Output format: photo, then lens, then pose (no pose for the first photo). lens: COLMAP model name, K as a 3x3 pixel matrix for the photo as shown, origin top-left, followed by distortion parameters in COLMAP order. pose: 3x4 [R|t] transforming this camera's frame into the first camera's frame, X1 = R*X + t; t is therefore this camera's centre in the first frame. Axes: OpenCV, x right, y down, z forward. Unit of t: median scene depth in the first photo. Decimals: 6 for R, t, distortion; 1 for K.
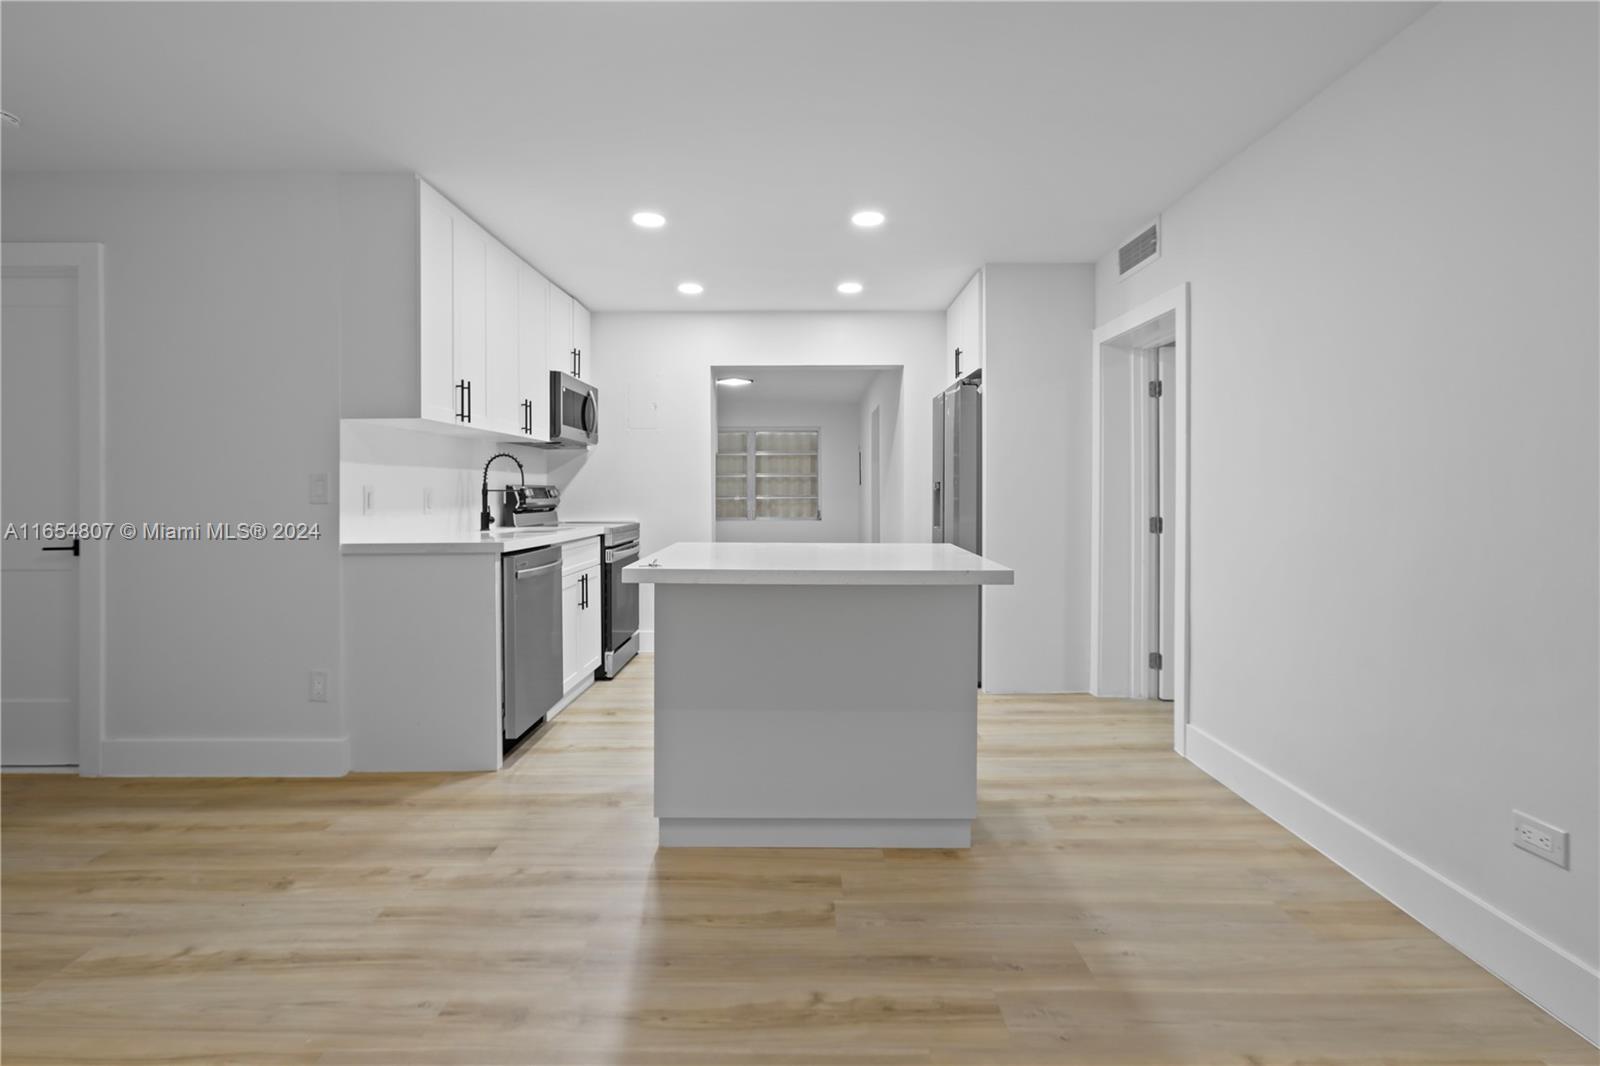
lens RADIAL K [[737.0, 0, 805.2], [0, 737.0, 484.0], [0, 0, 1]] dist [-0.002416, 0.001230]
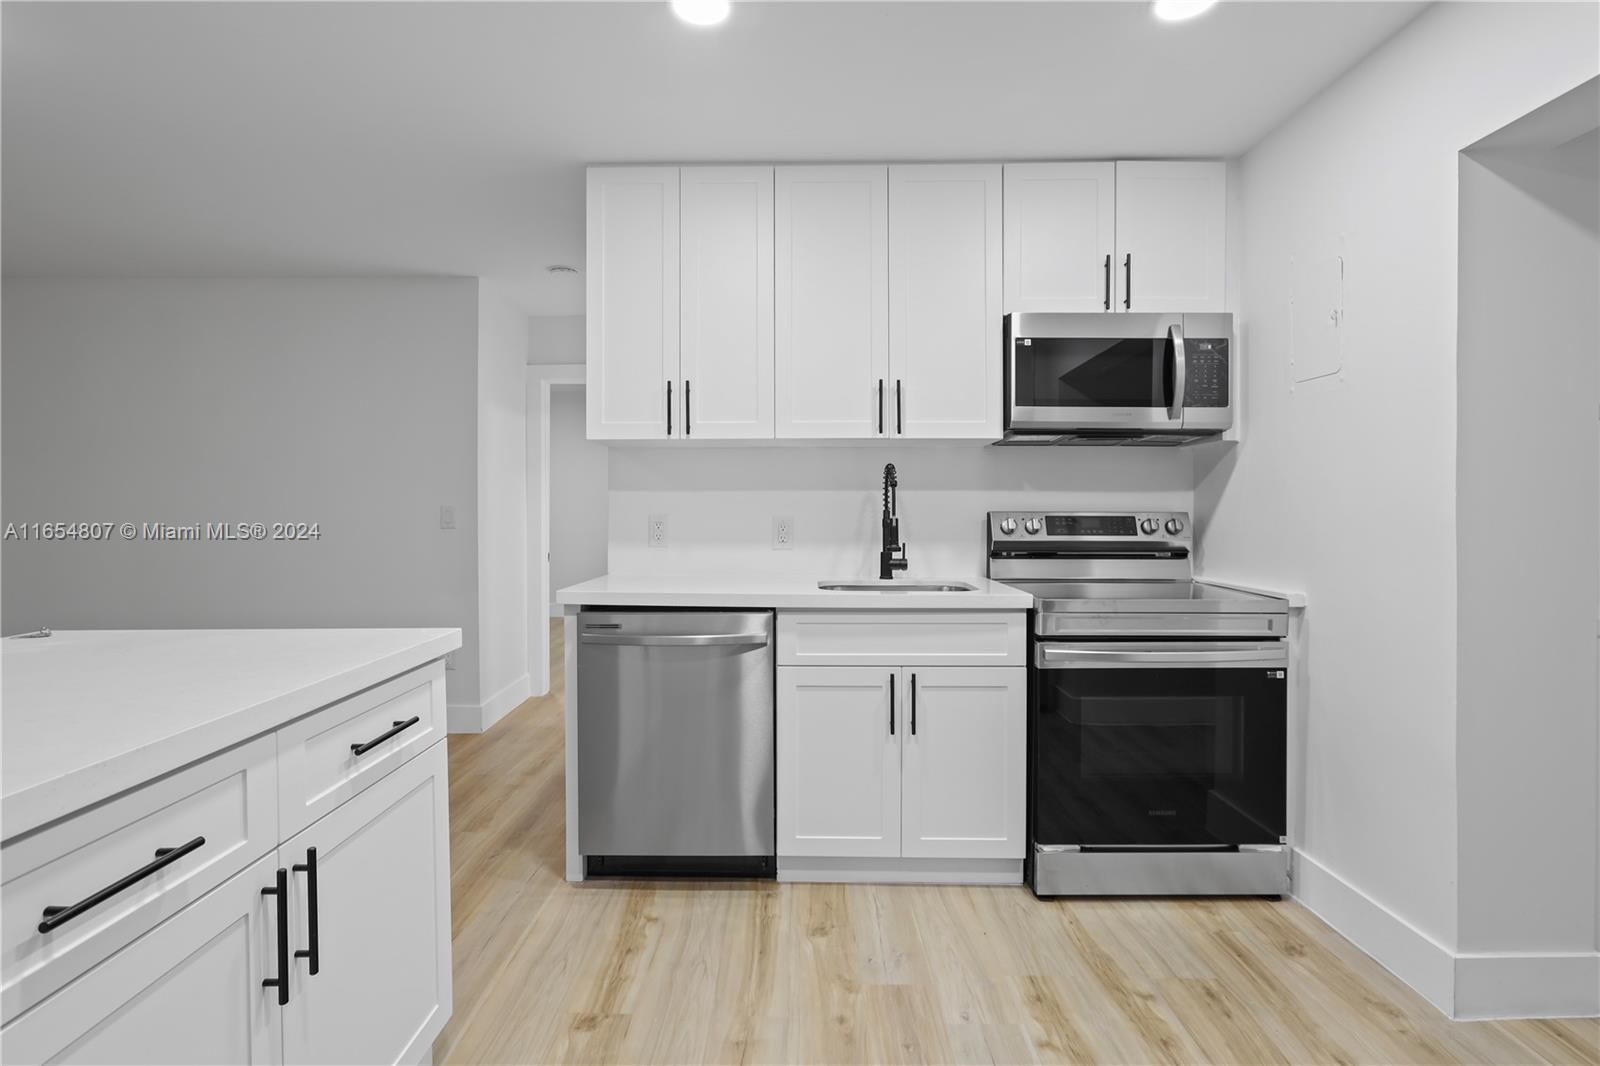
lens RADIAL K [[737.0, 0, 805.2], [0, 737.0, 484.0], [0, 0, 1]] dist [-0.002416, 0.001230]
pose [[-0.007228, -0.041791, -0.999100, 0.346076], [0.006541, 0.999103, -0.041839, 0.003625], [0.999952, -0.006837, -0.006948, 1.248156]]
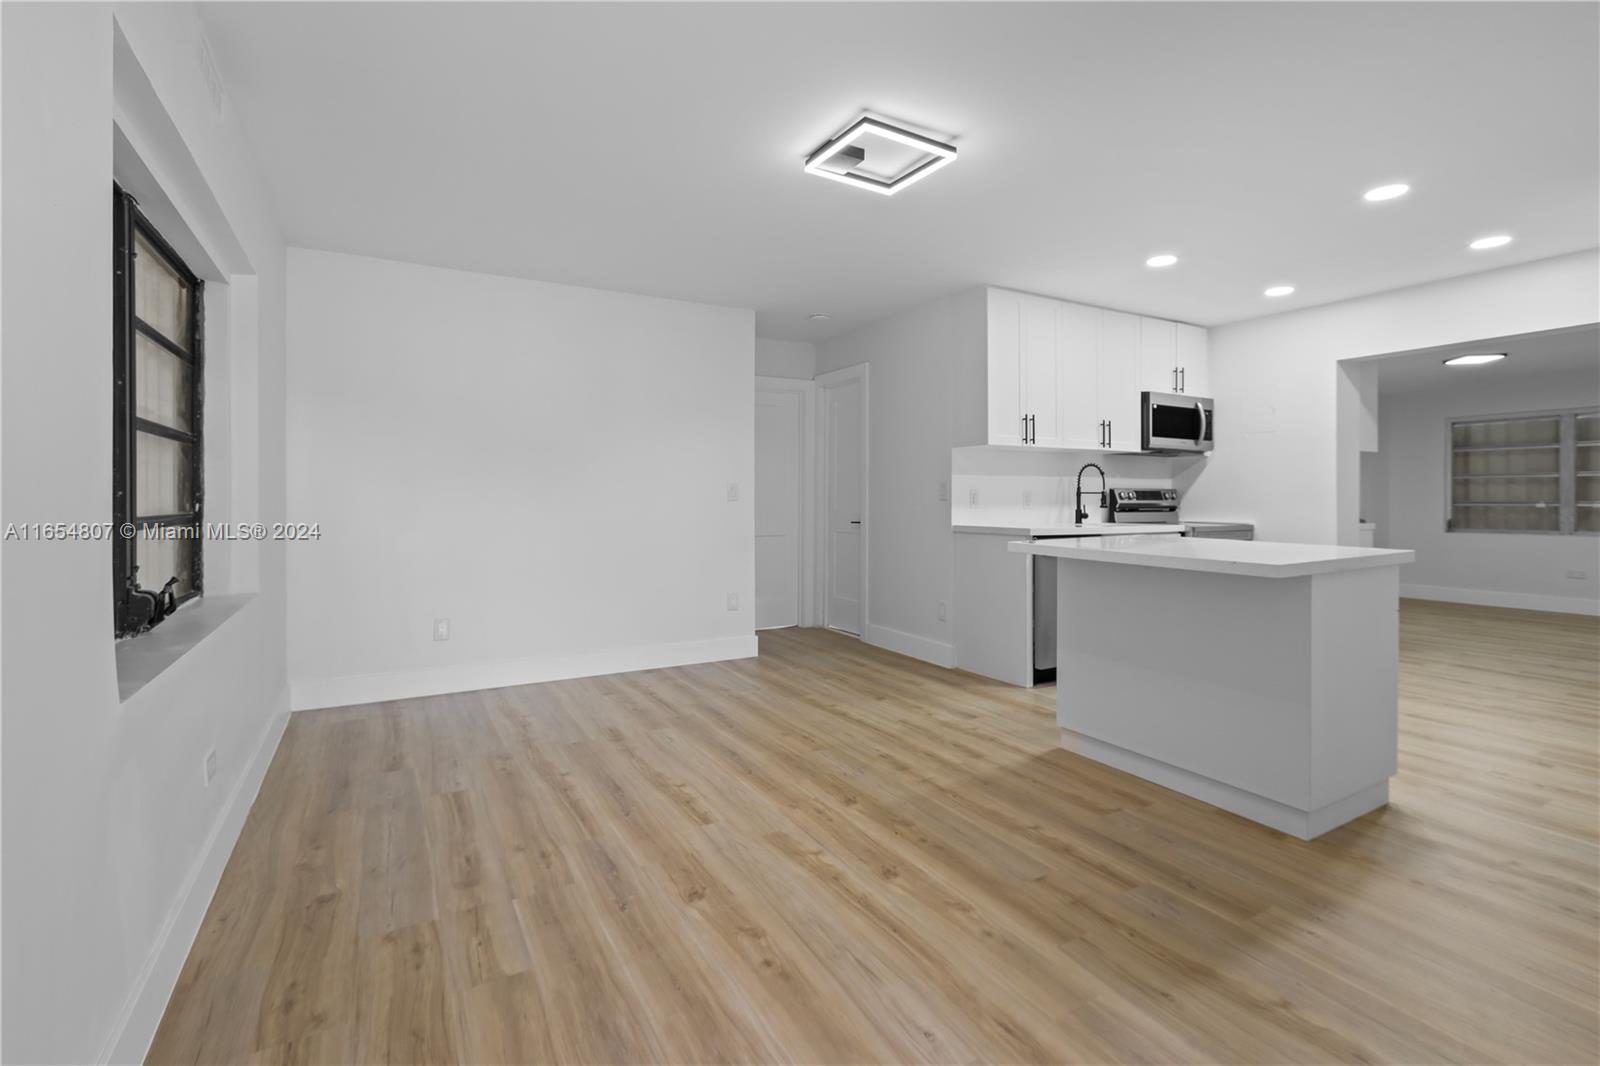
lens RADIAL K [[737.0, 0, 805.2], [0, 737.0, 484.0], [0, 0, 1]] dist [-0.002416, 0.001230]
pose [[0.499816, -0.011606, -0.866054, 0.599191], [0.004827, 0.999932, -0.010614, 0.006262], [0.866118, 0.001124, 0.499839, -0.086702]]
